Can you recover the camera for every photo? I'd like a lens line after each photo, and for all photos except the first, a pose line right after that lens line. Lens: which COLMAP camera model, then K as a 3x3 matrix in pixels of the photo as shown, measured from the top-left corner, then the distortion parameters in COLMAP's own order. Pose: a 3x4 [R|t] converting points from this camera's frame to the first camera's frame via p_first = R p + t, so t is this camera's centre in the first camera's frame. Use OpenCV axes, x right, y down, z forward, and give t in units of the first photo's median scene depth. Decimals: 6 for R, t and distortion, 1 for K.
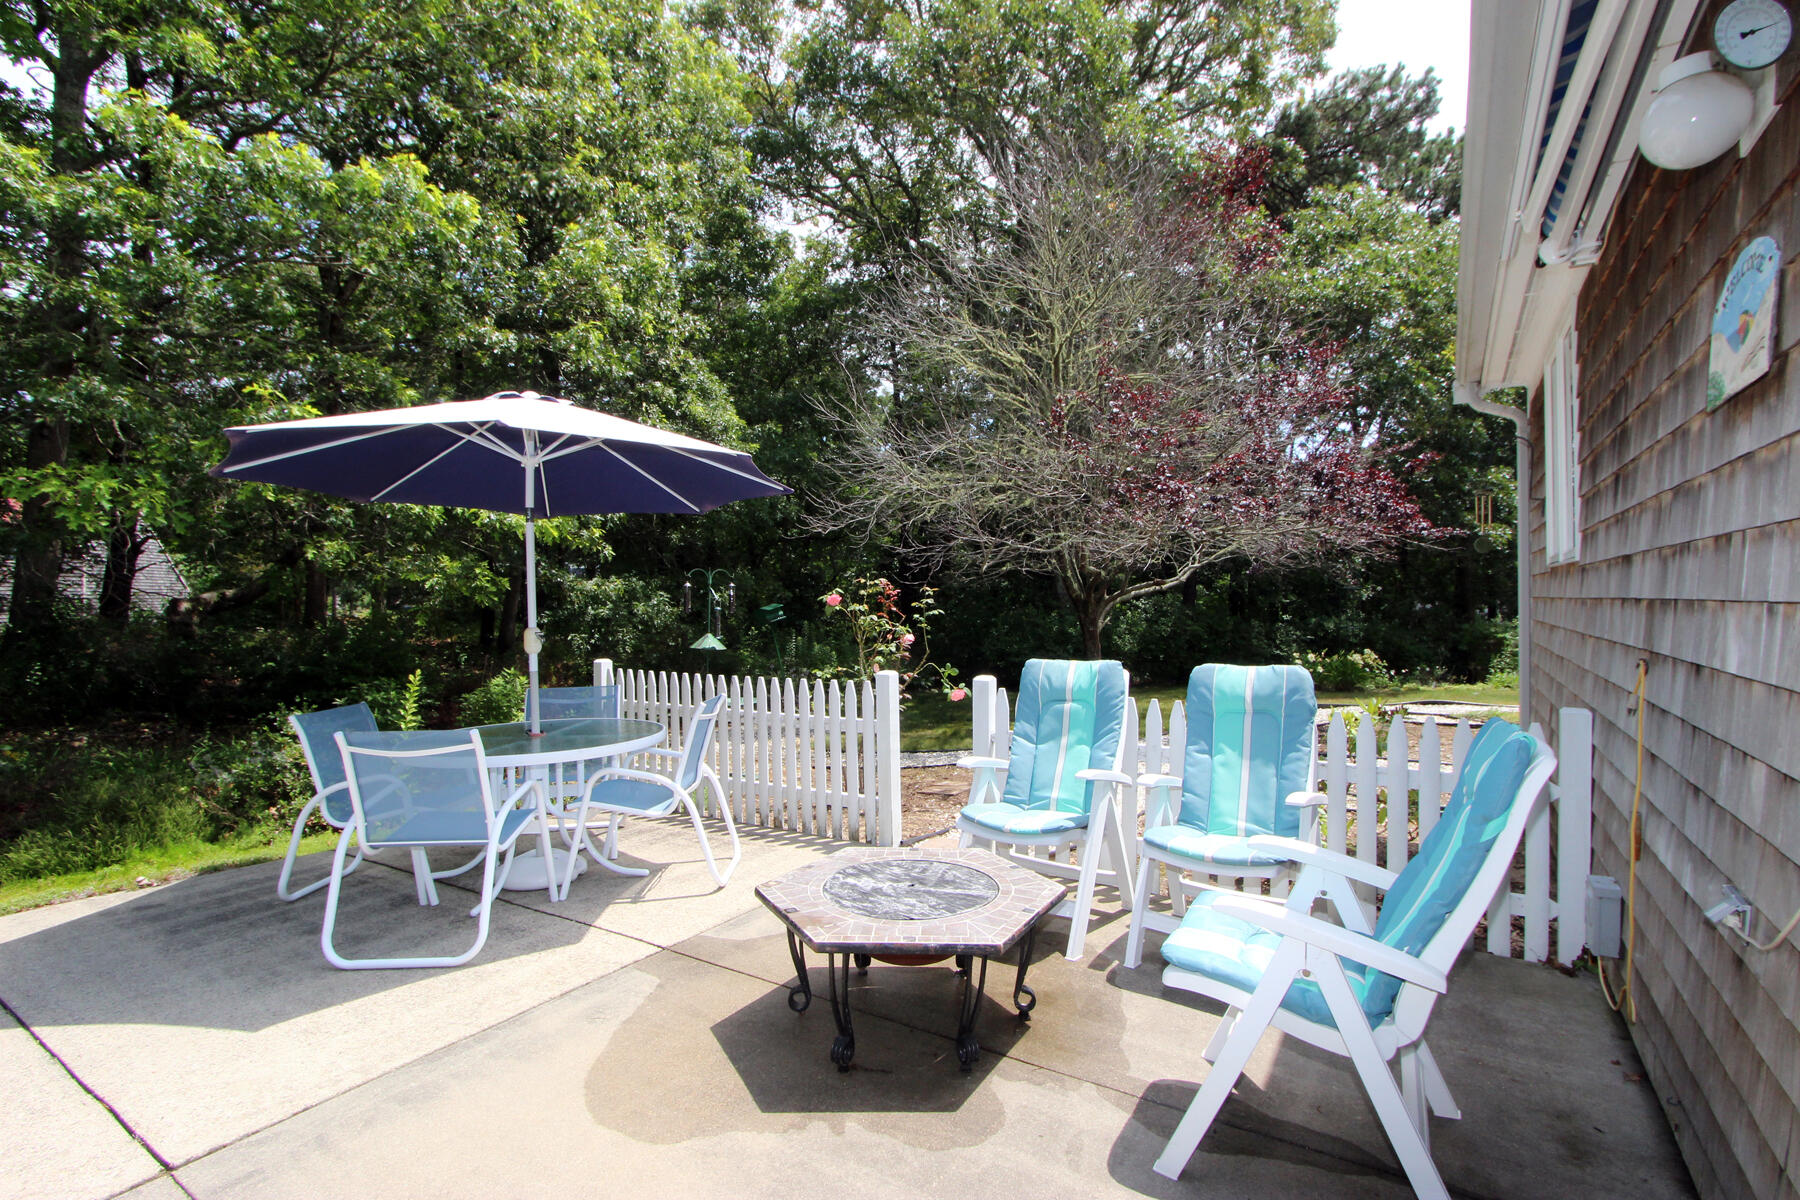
lens RADIAL K [[854.3, 0, 894.2], [0, 854.3, 621.3], [0, 0, 1]] dist [-0.018913, 0.001086]
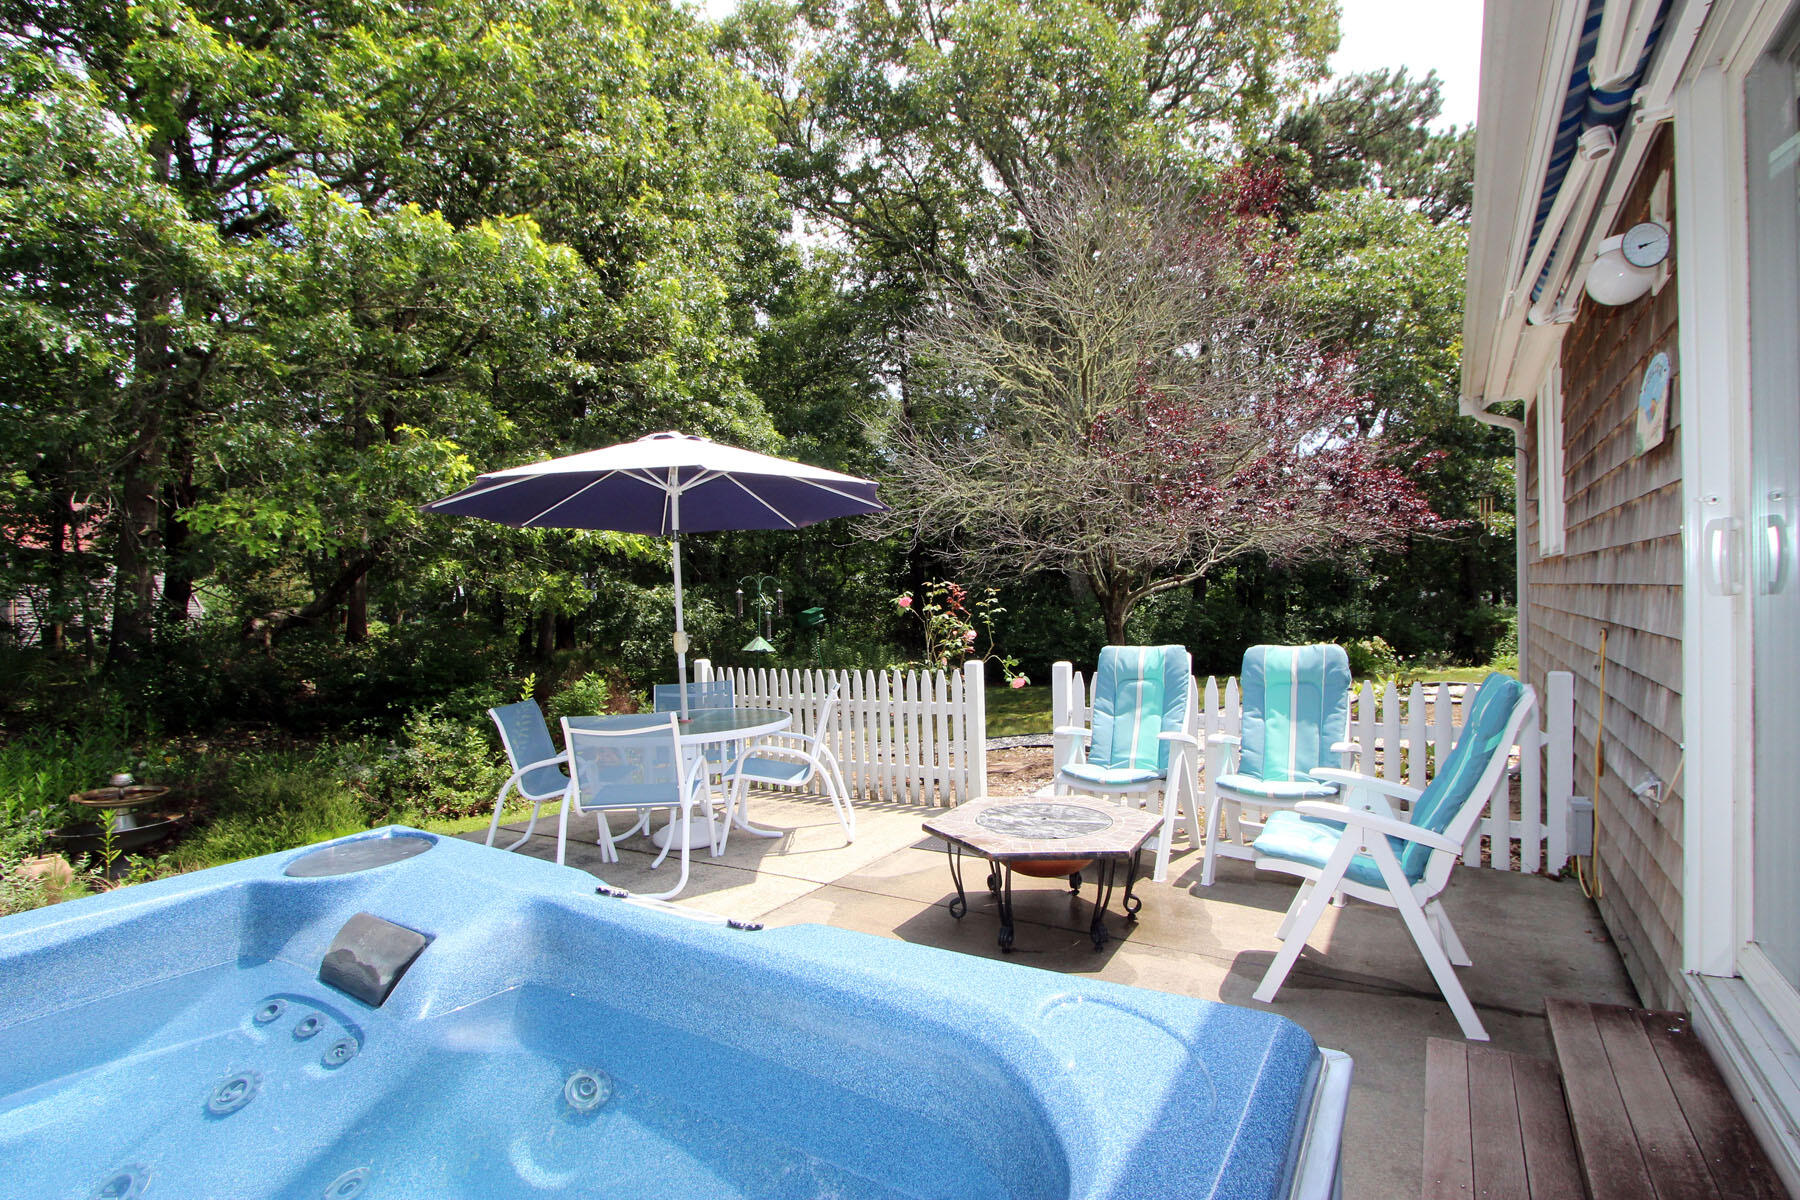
lens RADIAL K [[830.3, 0, 899.0], [0, 830.3, 645.1], [0, 0, 1]] dist [-0.014985, 0.000087]
pose [[0.999602, -0.024929, -0.013241, -0.061857], [0.025285, 0.999304, 0.027409, 0.001753], [0.012549, -0.027733, 0.999537, -0.090543]]
